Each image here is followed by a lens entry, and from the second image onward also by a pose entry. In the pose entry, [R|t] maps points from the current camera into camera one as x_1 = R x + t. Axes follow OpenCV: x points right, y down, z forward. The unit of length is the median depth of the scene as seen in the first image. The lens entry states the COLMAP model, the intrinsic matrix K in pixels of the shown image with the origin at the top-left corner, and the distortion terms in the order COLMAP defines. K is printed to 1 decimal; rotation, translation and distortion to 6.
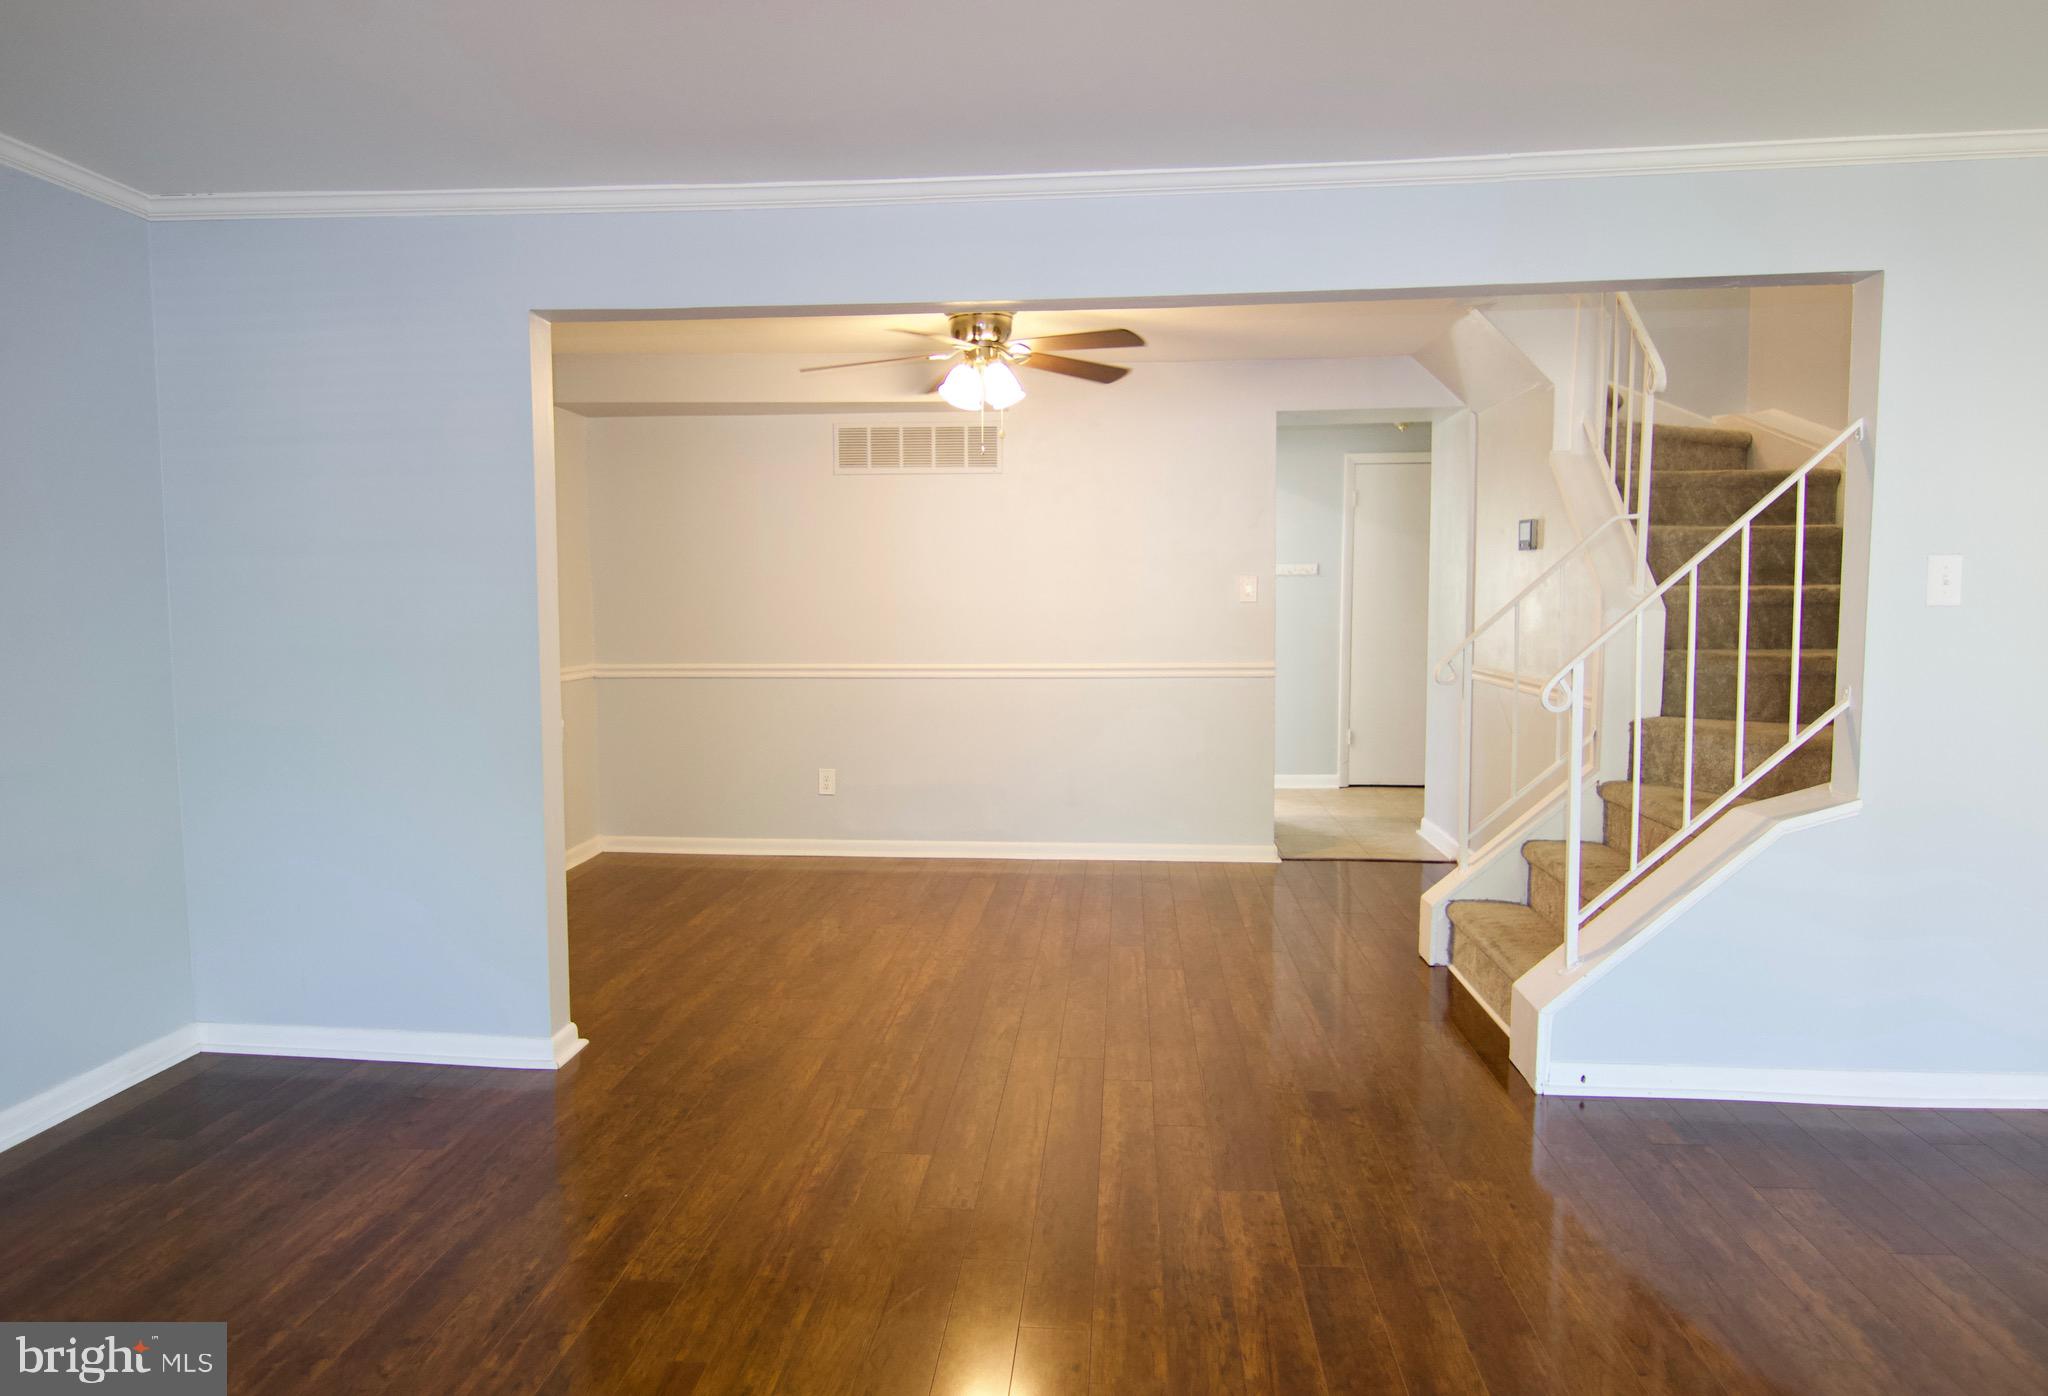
lens RADIAL K [[1242.7, 0, 1021.9], [0, 1242.7, 639.3], [0, 0, 1]] dist [0.001366, 0.000427]
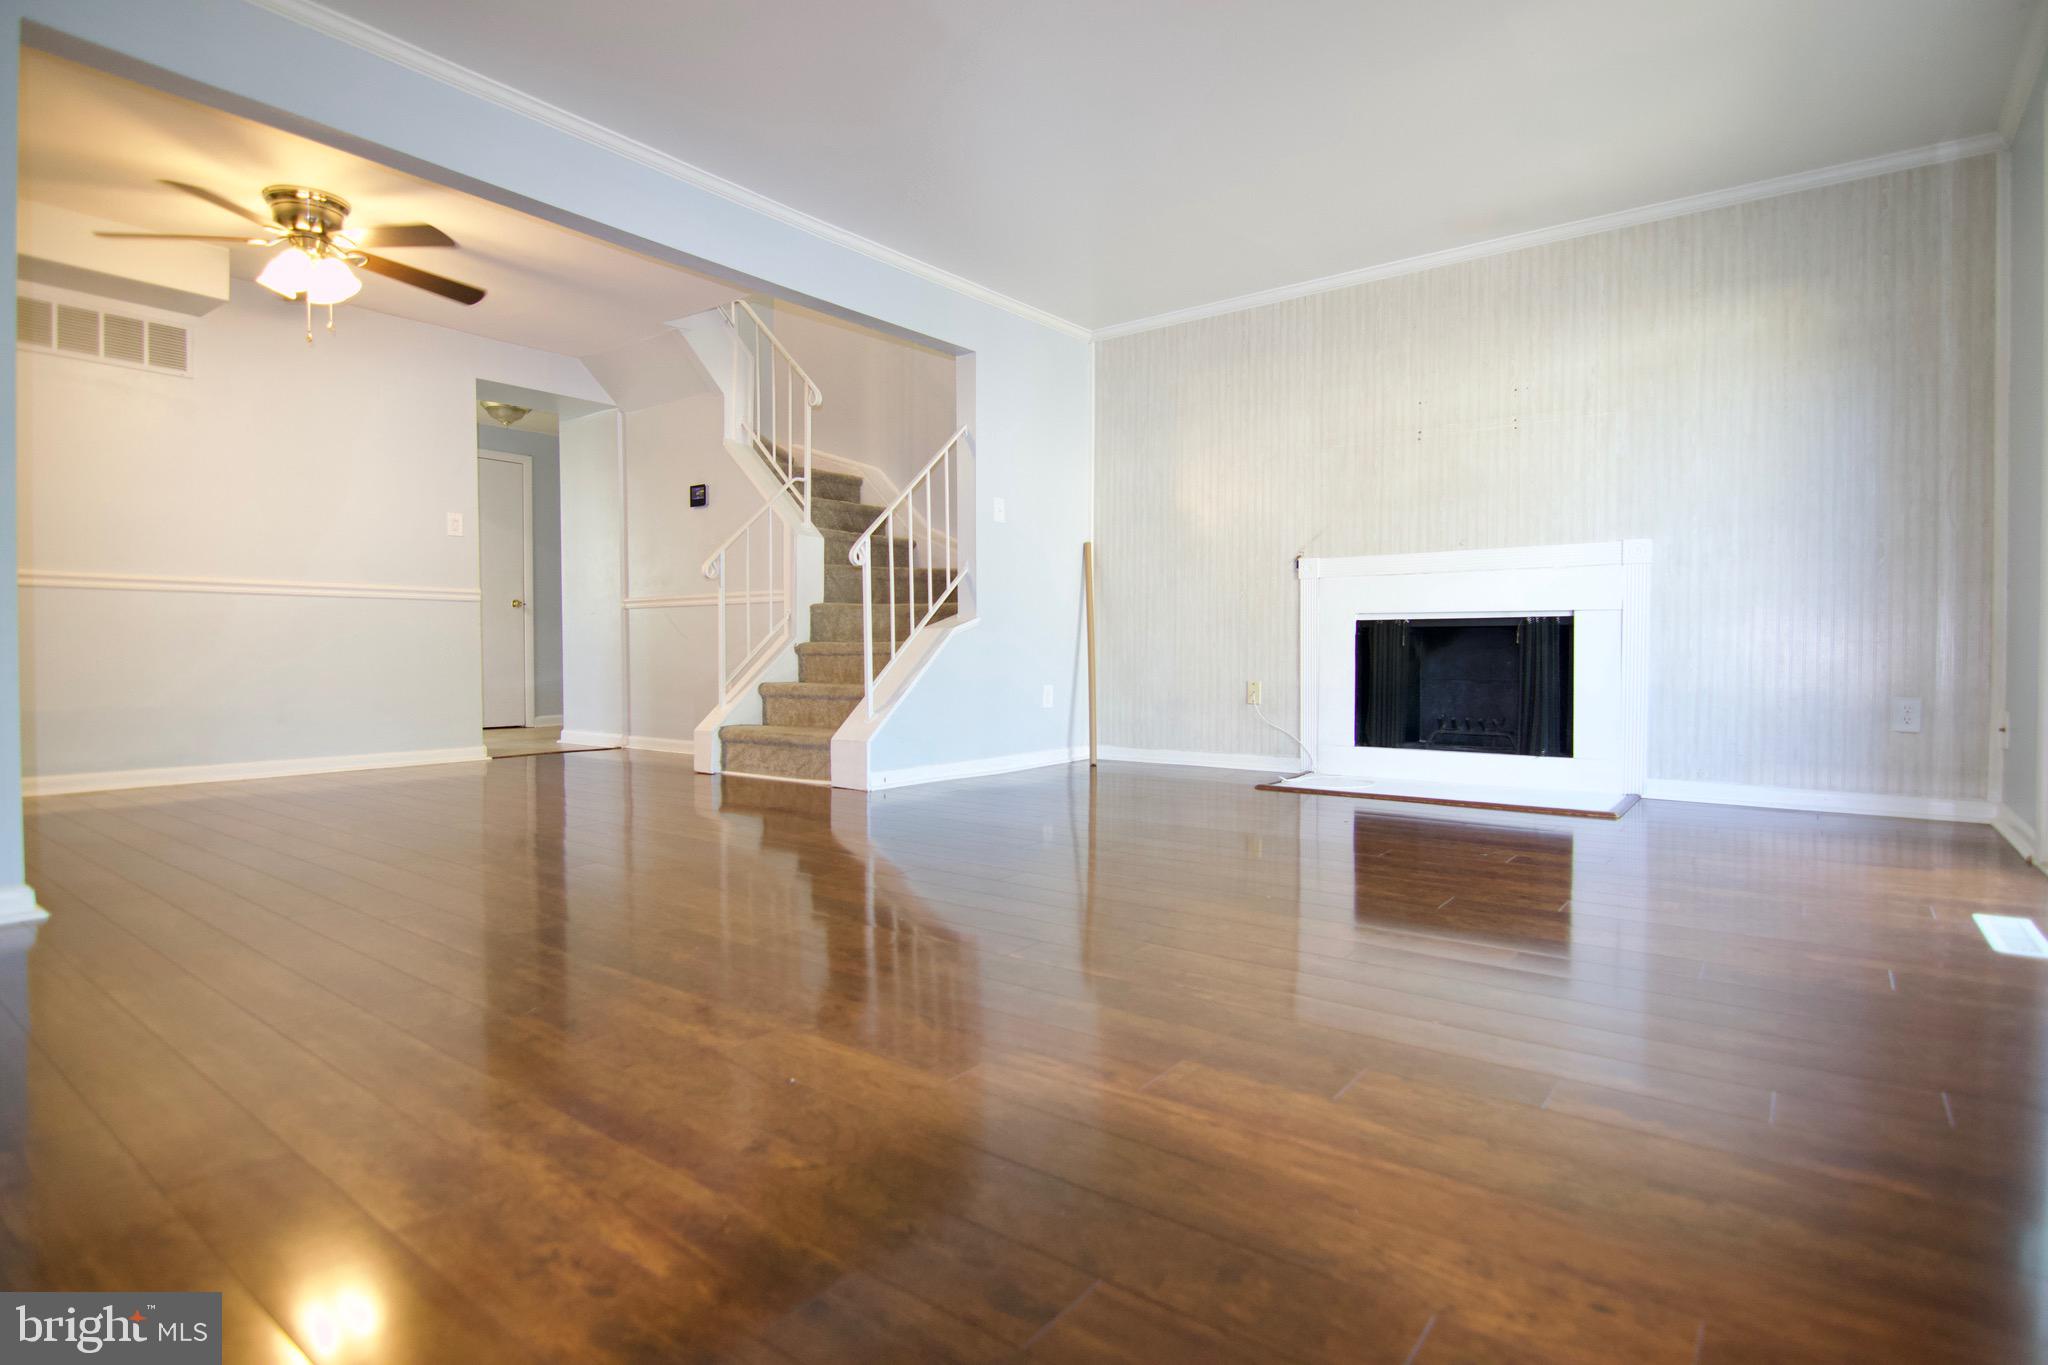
lens RADIAL K [[1033.9, 0, 1024.0], [0, 1033.9, 682.5], [0, 0, 1]] dist [-0.001395, -0.000652]
pose [[0.534138, -0.025244, 0.845020, -0.459294], [0.037348, 0.999283, 0.006245, 0.155714], [-0.844572, 0.028224, 0.534698, 0.053239]]
